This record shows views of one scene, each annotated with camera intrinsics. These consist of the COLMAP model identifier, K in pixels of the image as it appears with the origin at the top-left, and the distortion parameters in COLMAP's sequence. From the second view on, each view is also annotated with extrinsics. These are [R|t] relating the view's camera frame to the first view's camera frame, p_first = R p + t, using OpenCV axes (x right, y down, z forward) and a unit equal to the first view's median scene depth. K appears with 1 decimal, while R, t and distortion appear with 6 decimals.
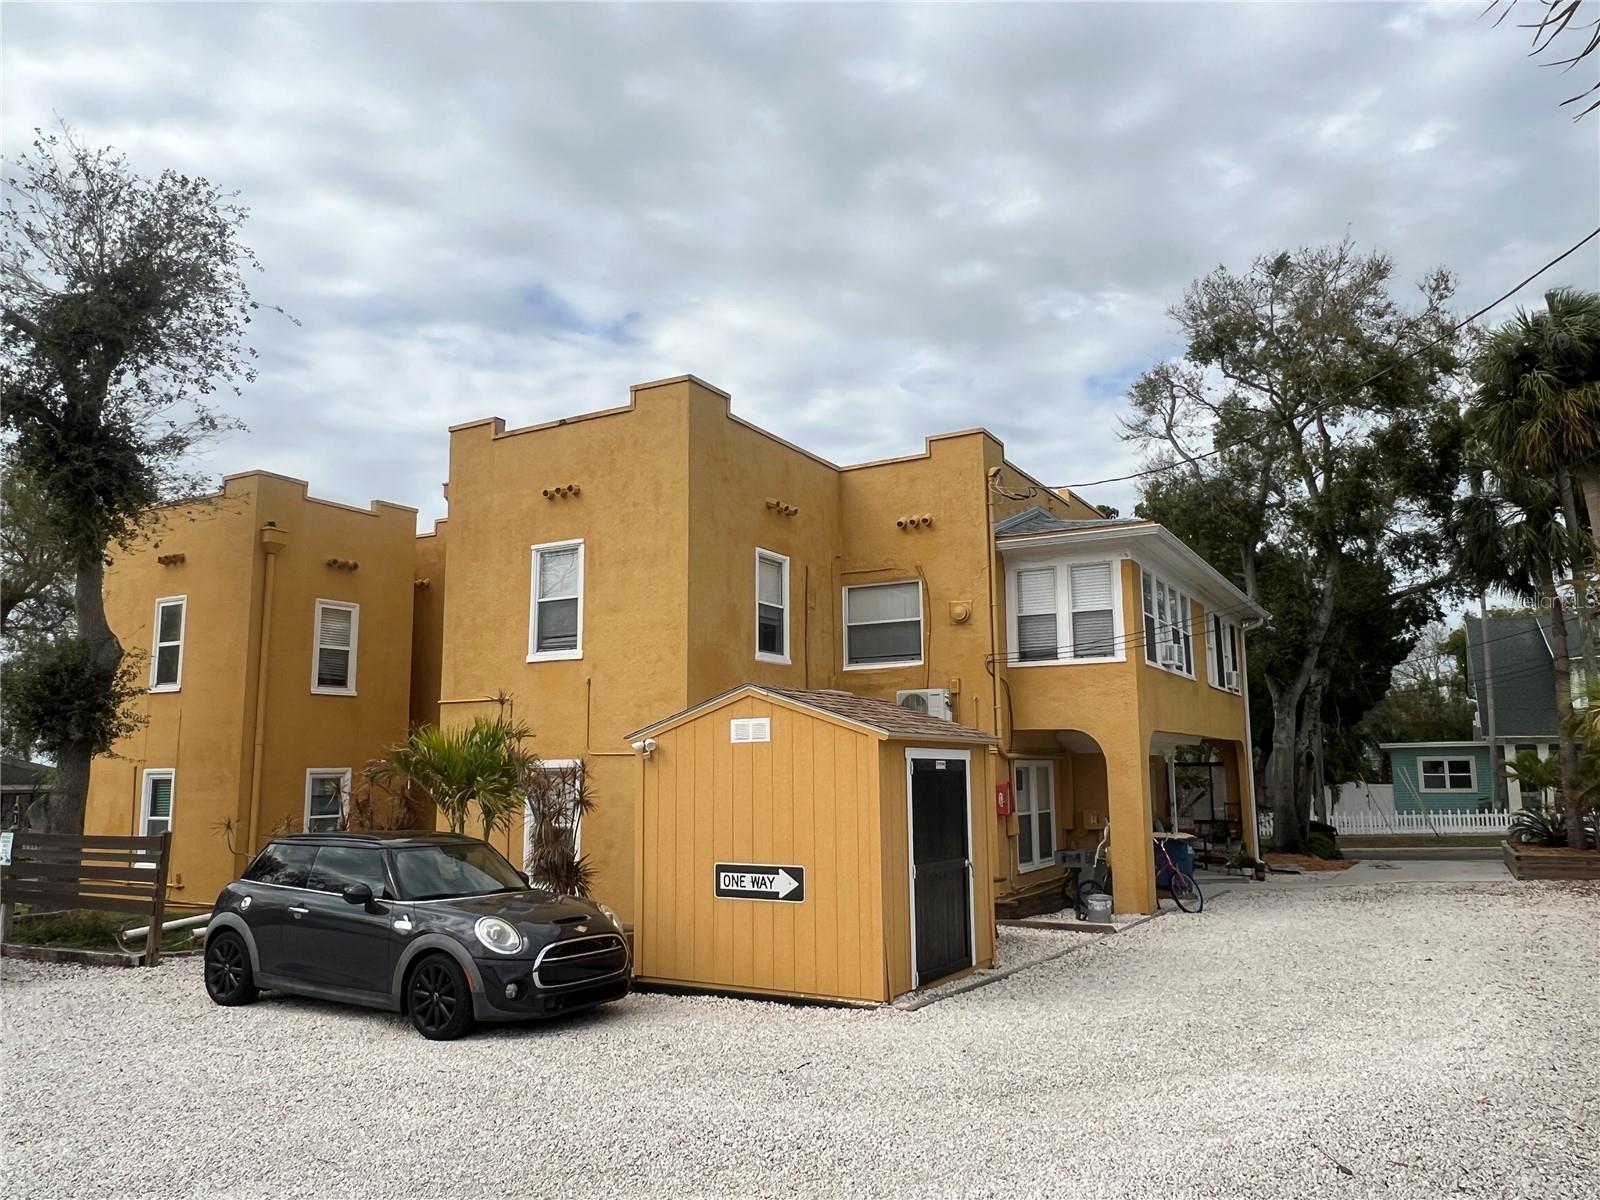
lens RADIAL K [[1086.7, 0, 800.0], [0, 1086.7, 600.0], [0, 0, 1]] dist [0.006826, -0.000152]
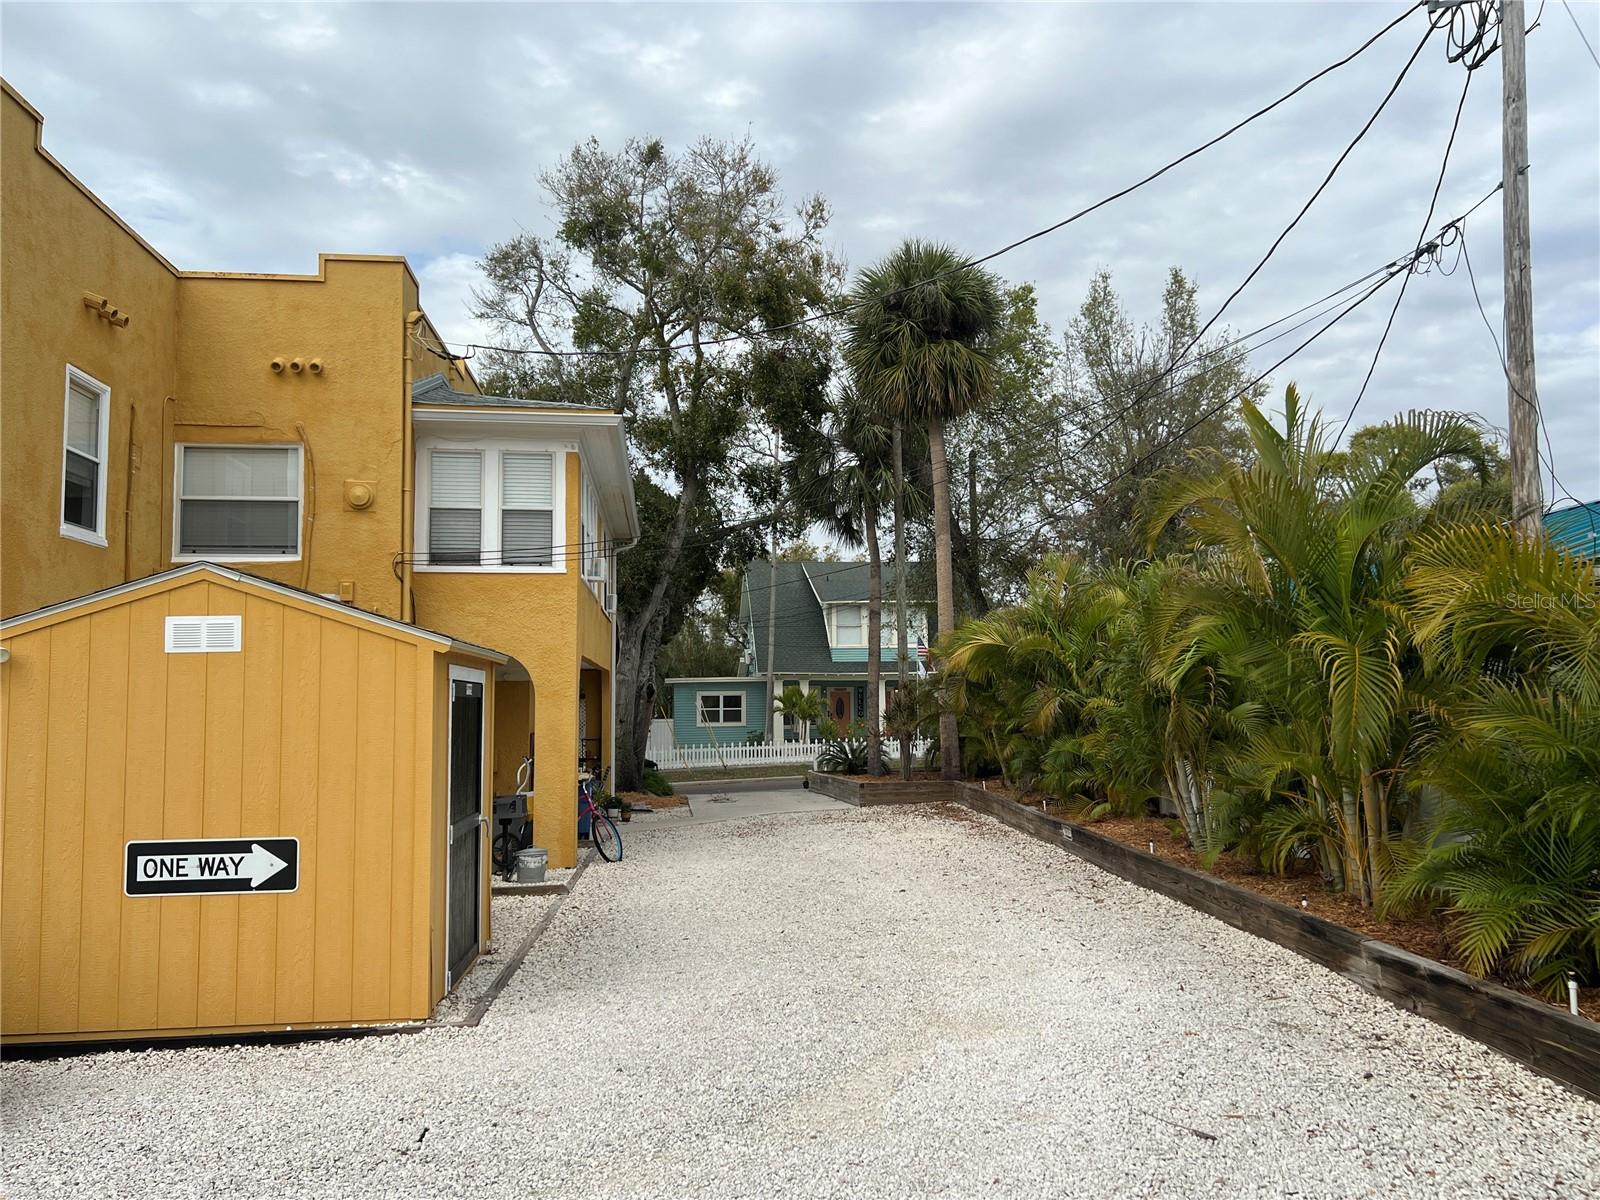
lens RADIAL K [[1235.1, 0, 800.0], [0, 1235.1, 600.0], [0, 0, 1]] dist [0.084365, -0.095889]
pose [[0.813947, 0.048917, 0.578876, -0.099559], [-0.088996, 0.995186, 0.041038, 0.020226], [-0.574082, -0.084921, 0.814382, 0.103831]]
